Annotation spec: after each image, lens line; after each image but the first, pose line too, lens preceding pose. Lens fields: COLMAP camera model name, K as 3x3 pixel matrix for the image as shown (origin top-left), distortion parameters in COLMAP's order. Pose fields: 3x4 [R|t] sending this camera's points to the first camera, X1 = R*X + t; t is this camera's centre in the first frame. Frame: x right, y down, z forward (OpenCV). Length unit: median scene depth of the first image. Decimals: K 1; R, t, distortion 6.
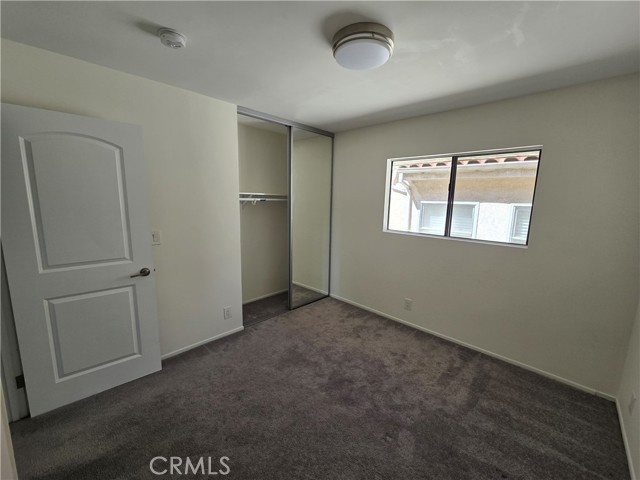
lens RADIAL K [[263.1, 0, 323.3], [0, 263.1, 239.3], [0, 0, 1]] dist [0.000513, 0.000279]
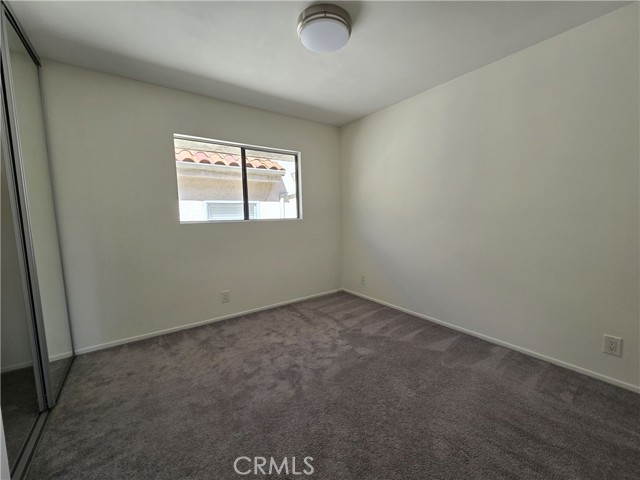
lens RADIAL K [[263.1, 0, 323.3], [0, 263.1, 239.3], [0, 0, 1]] dist [0.000513, 0.000279]
pose [[0.171636, -0.122862, 0.977469, -0.602575], [0.172745, 0.980574, 0.092920, 0.021949], [-0.969897, 0.152904, 0.189526, 0.528089]]
